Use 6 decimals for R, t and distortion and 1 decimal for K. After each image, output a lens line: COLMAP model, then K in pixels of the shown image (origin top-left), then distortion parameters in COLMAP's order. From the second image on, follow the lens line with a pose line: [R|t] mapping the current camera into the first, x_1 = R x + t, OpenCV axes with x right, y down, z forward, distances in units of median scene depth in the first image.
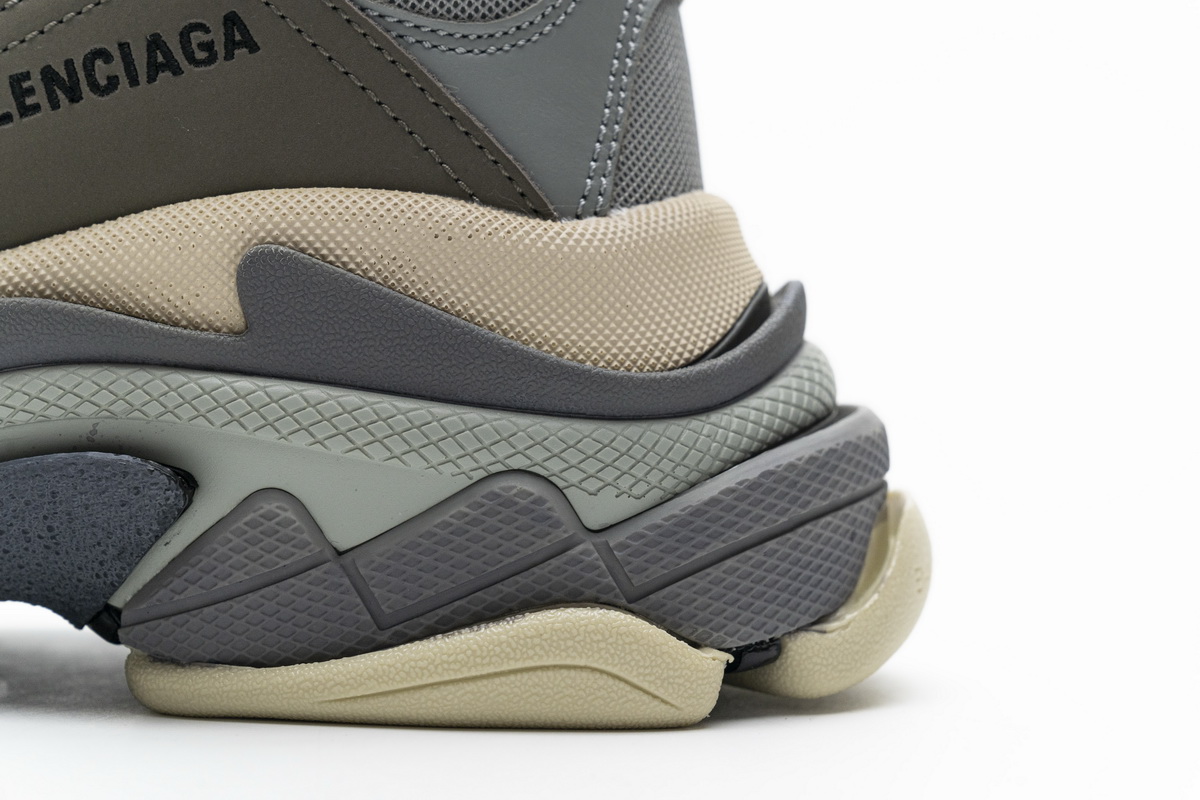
lens RADIAL K [[2295.9, 0, 608.5], [0, 2295.9, 378.1], [0, 0, 1]] dist [0.002858, 0.000000]
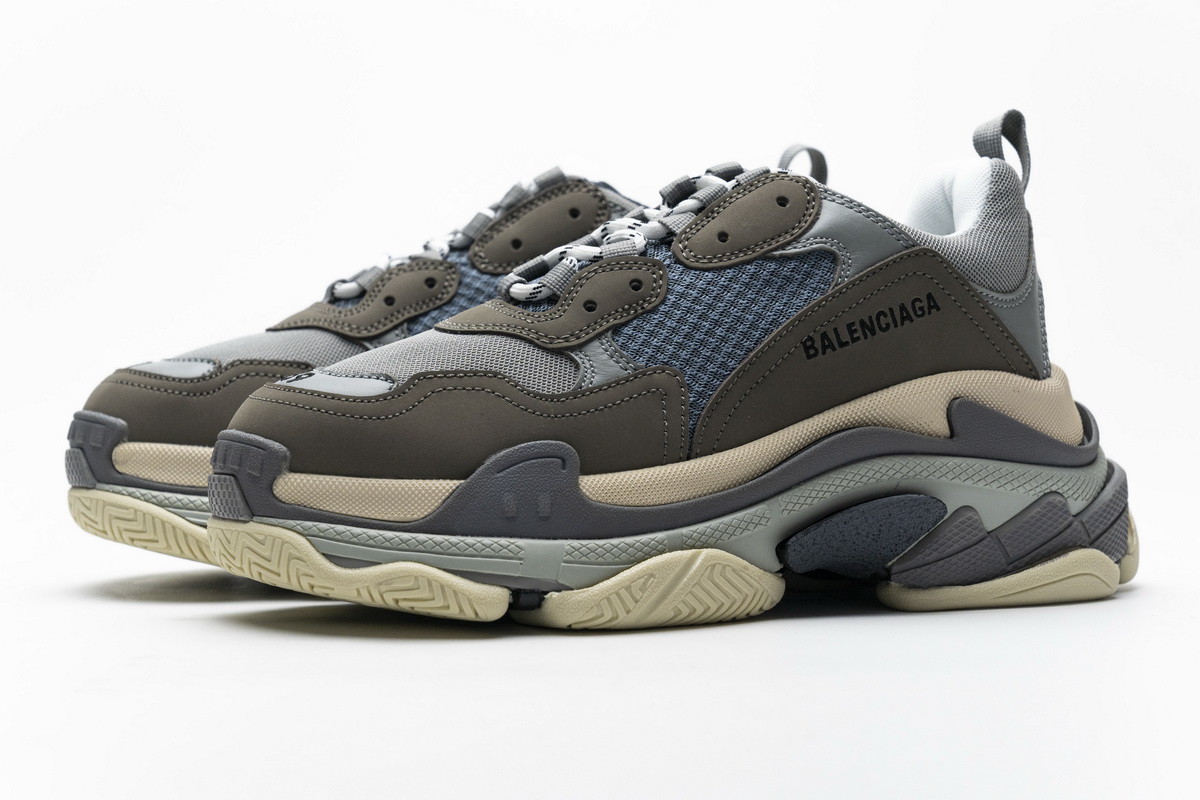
lens RADIAL K [[2295.9, 0, 594.8], [0, 2295.9, 405.4], [0, 0, 1]] dist [0.002858, 0.000000]
pose [[0.886823, -0.042266, 0.460172, -1.476299], [0.038925, 0.999102, 0.016752, -0.100690], [-0.460466, 0.003056, 0.887672, -0.817509]]
